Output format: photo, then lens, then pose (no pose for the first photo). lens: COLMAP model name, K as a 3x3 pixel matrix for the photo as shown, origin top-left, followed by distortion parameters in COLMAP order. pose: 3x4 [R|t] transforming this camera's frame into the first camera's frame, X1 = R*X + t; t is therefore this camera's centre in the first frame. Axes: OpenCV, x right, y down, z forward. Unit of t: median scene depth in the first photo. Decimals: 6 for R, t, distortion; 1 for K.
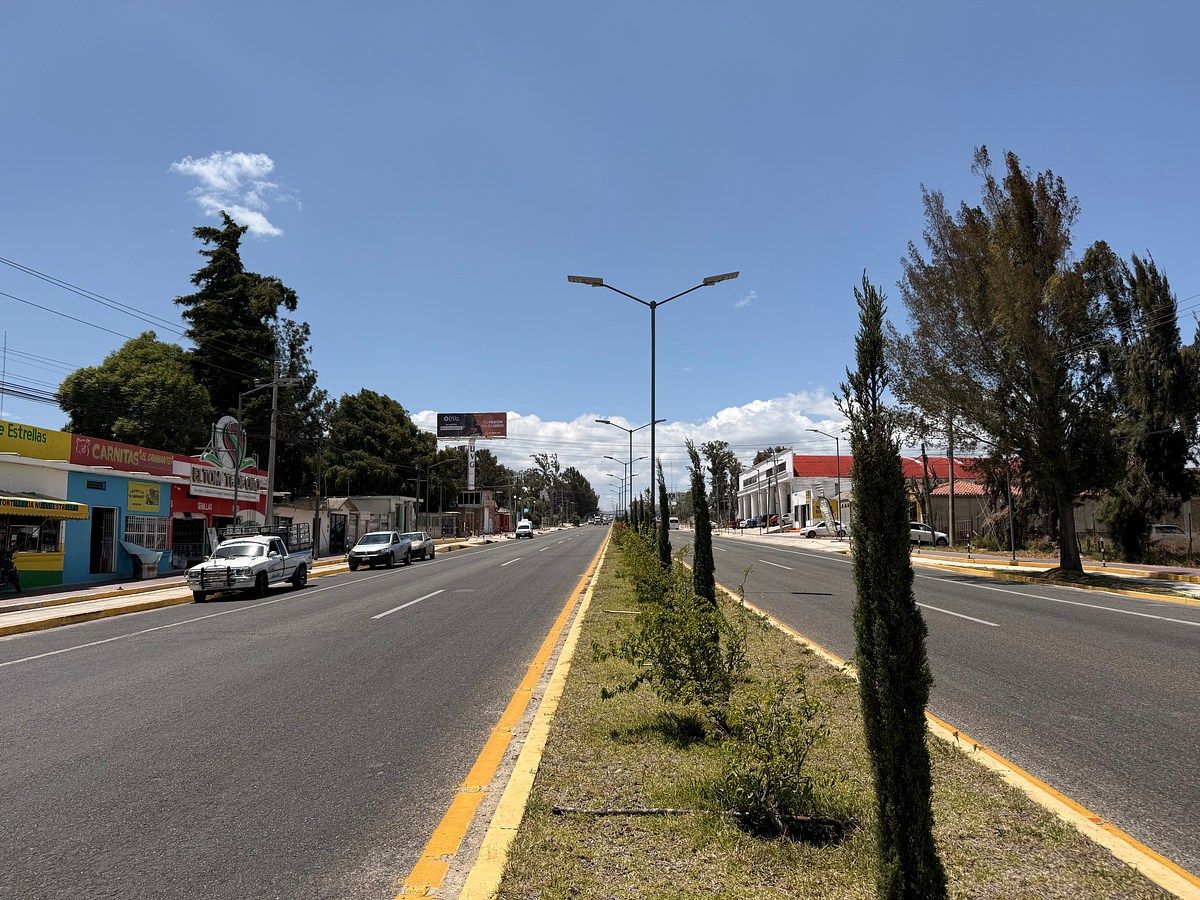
lens RADIAL K [[845.8, 0, 576.7], [0, 845.8, 447.1], [0, 0, 1]] dist [0.029988, -0.045972]
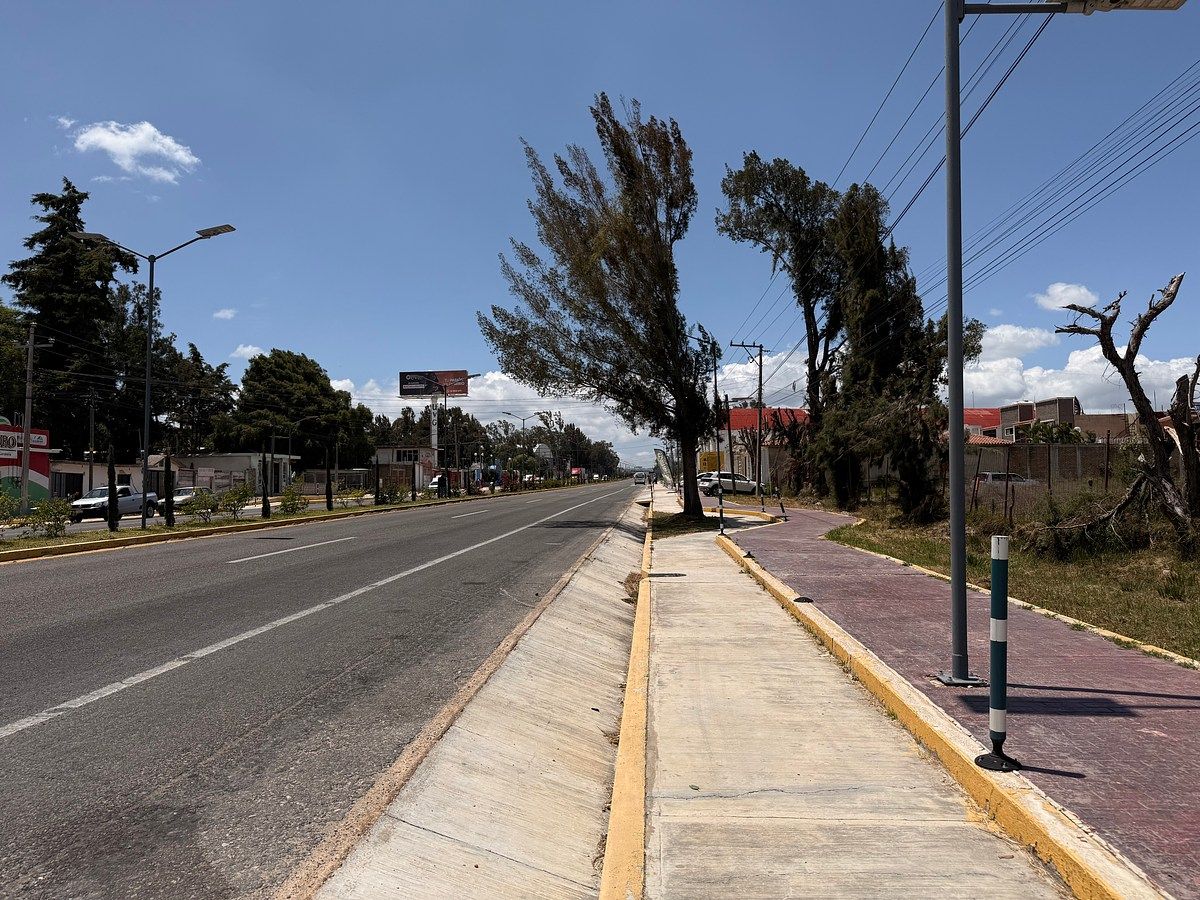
lens RADIAL K [[846.1, 0, 588.8], [0, 846.1, 451.3], [0, 0, 1]] dist [0.033676, -0.050730]
pose [[0.996675, -0.009117, -0.080966, 0.295680], [0.013487, 0.998472, 0.053582, 0.006779], [0.080353, -0.054496, 0.995276, 0.011780]]
